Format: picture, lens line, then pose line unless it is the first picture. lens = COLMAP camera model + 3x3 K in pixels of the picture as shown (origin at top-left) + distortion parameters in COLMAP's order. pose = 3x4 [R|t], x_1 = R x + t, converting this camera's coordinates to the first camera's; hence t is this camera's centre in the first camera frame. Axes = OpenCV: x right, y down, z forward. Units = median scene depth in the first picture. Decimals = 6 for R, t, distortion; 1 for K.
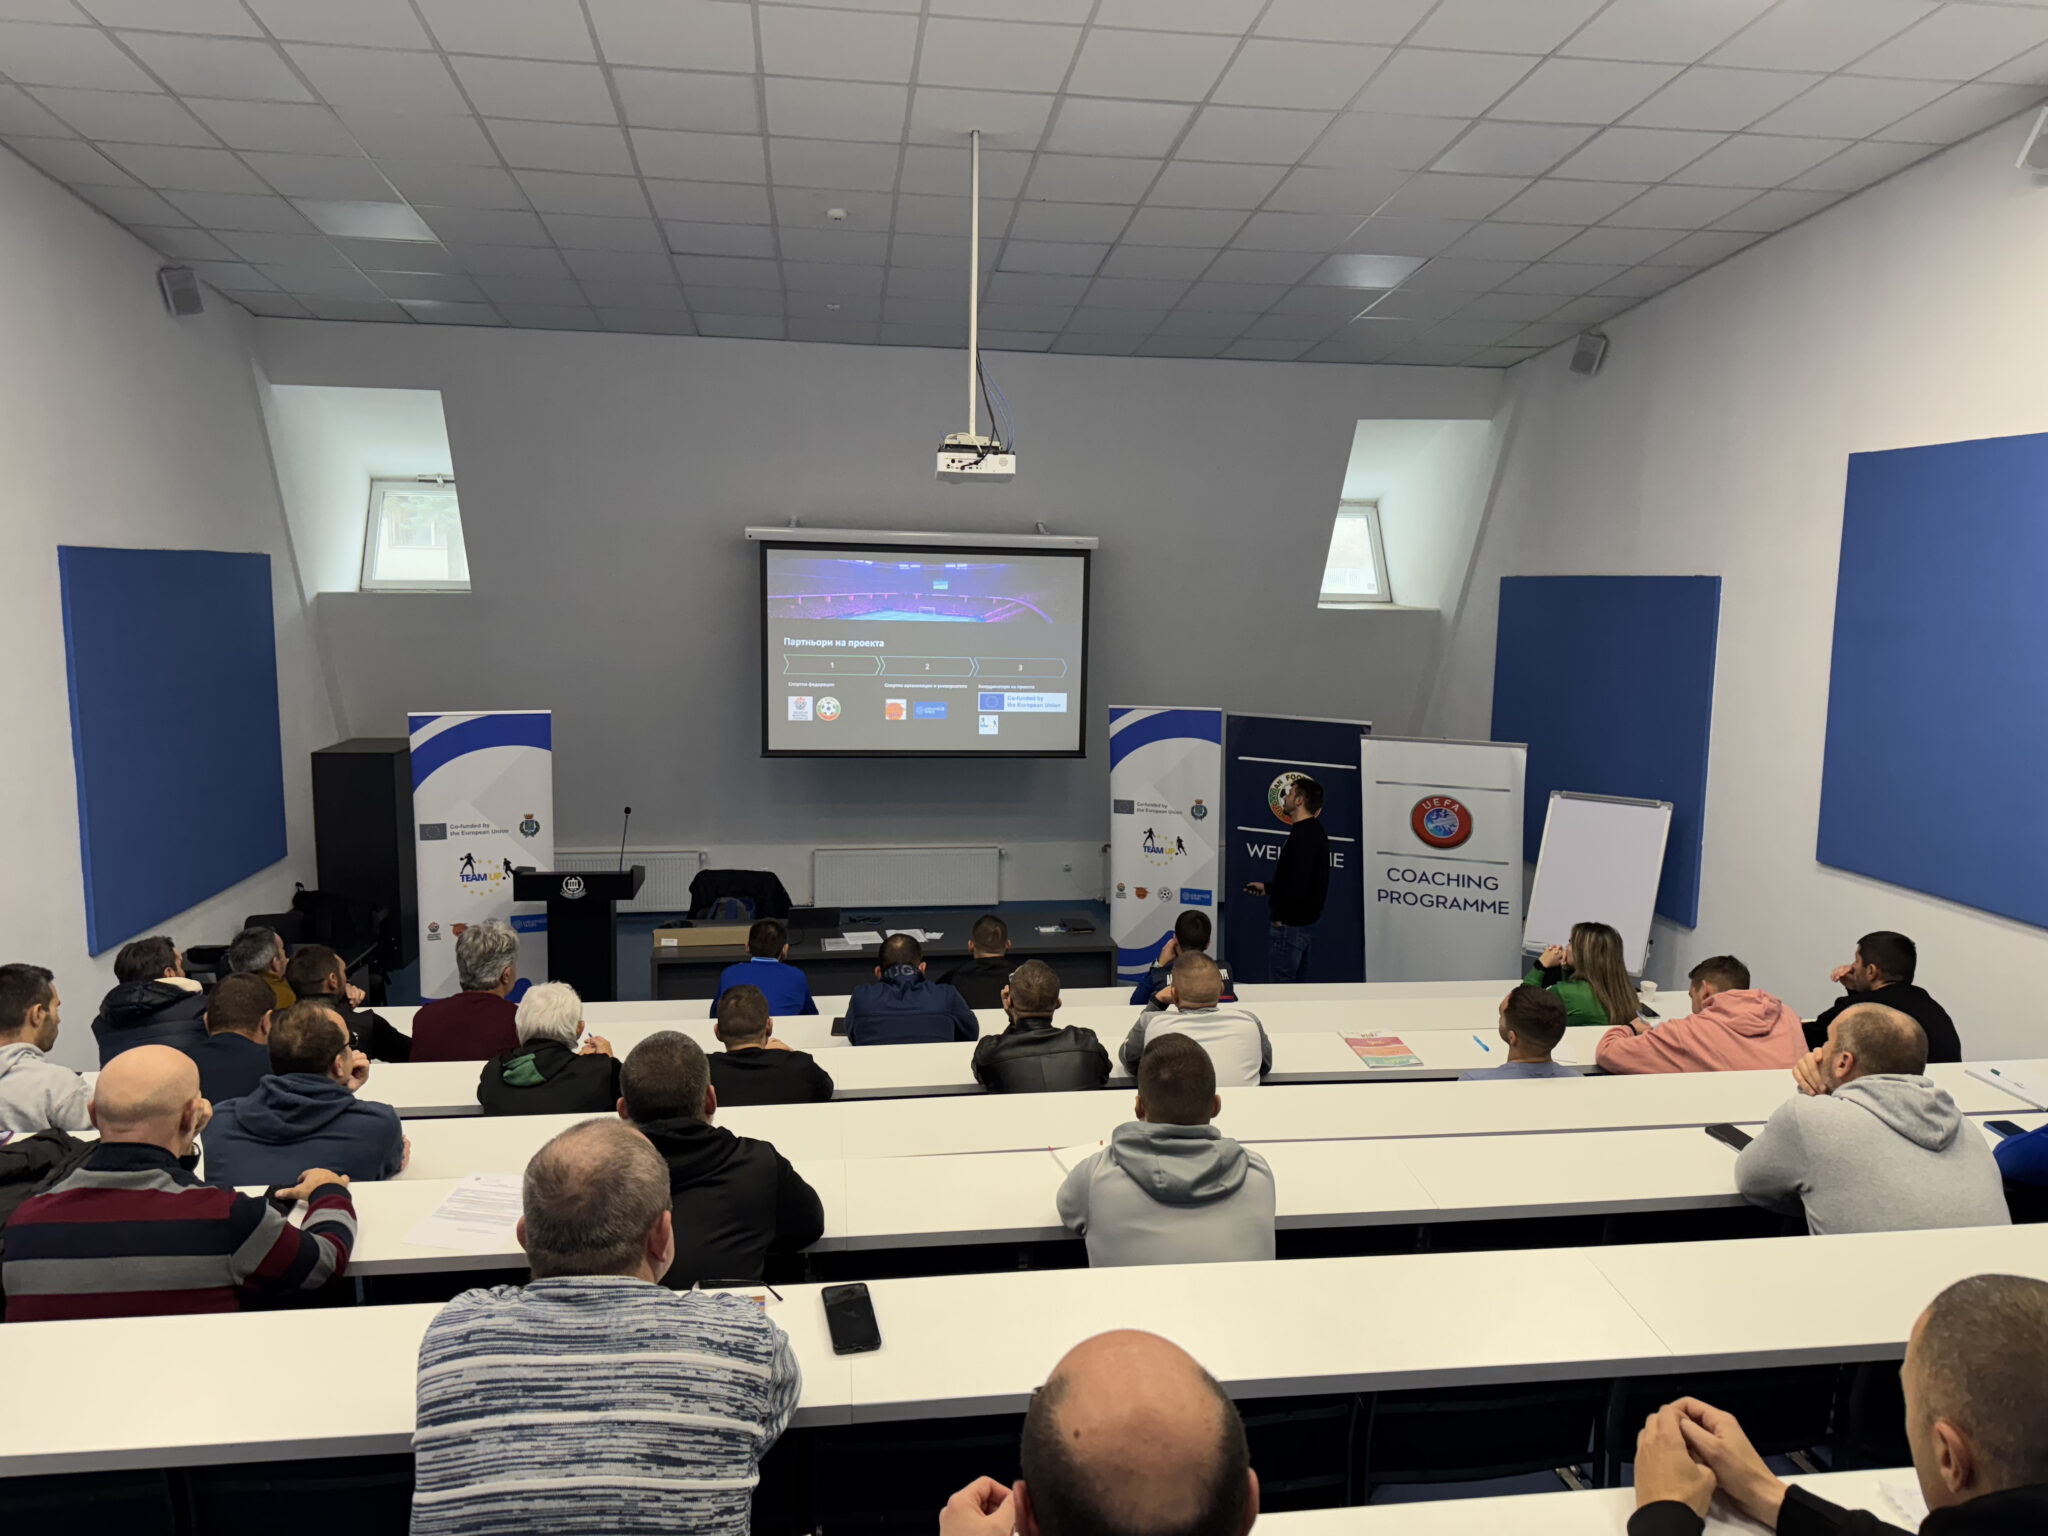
lens RADIAL K [[1437.1, 0, 1025.9], [0, 1437.1, 773.6], [0, 0, 1]] dist [0.083894, 0.000612]
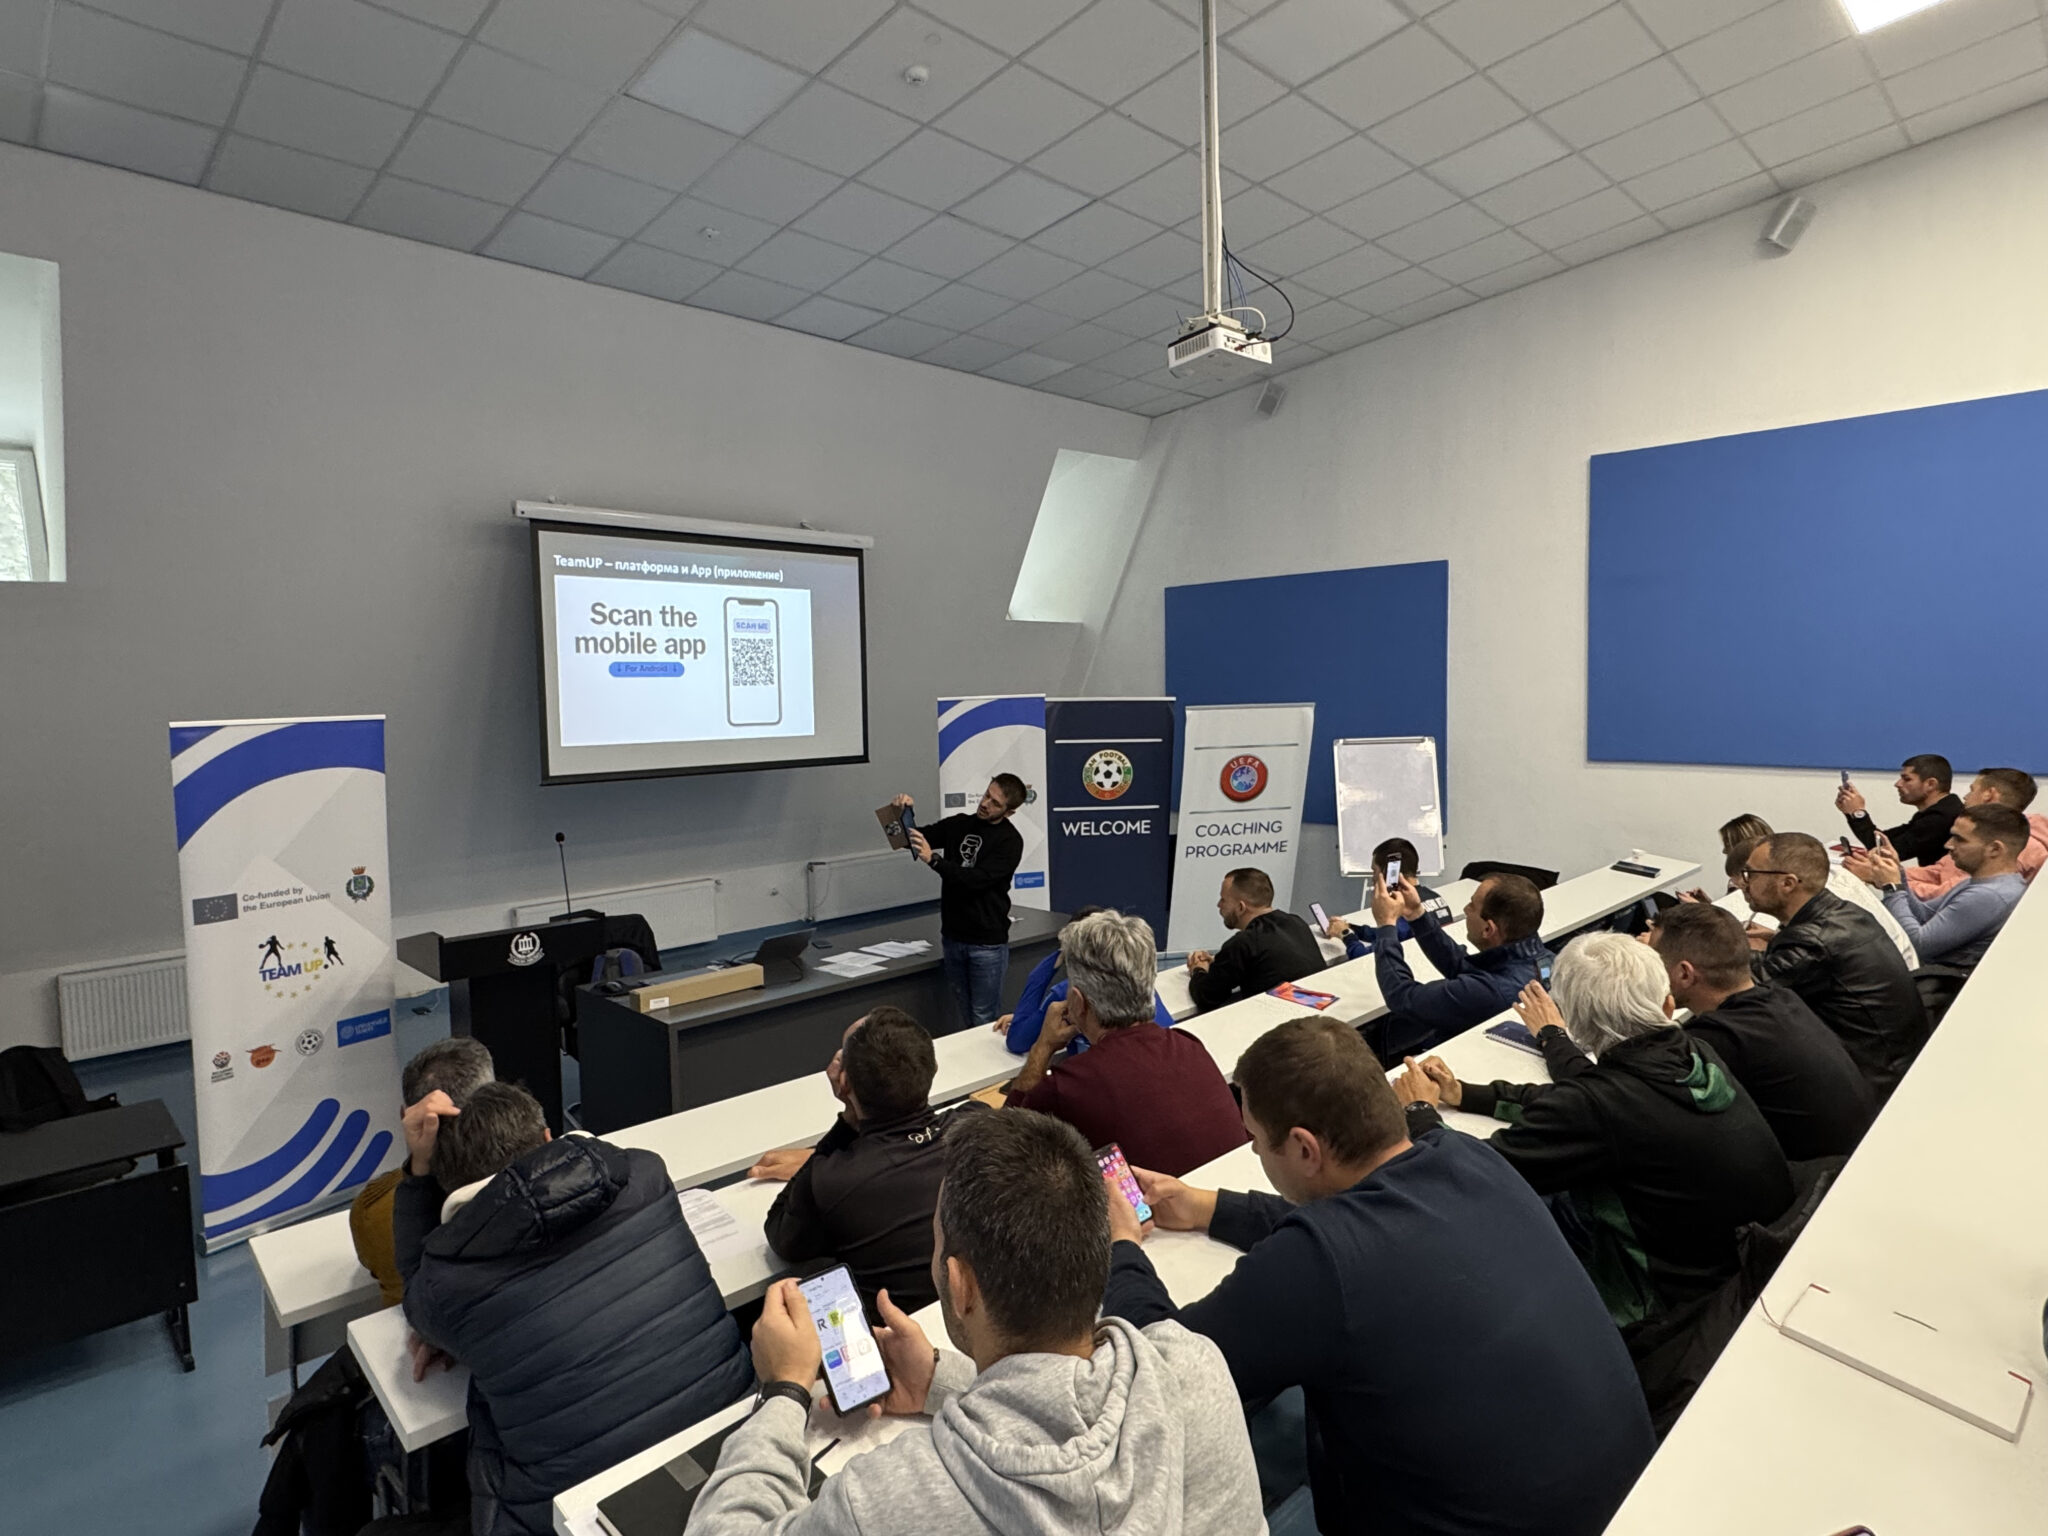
lens RADIAL K [[1142.6, 0, 1021.6], [0, 1142.6, 769.6], [0, 0, 1]] dist [-0.002528, 0.001301]
pose [[0.804496, -0.075662, 0.589119, -0.390647], [0.112760, 0.993271, -0.026416, 0.030566], [-0.583156, 0.087680, 0.807614, 0.365493]]
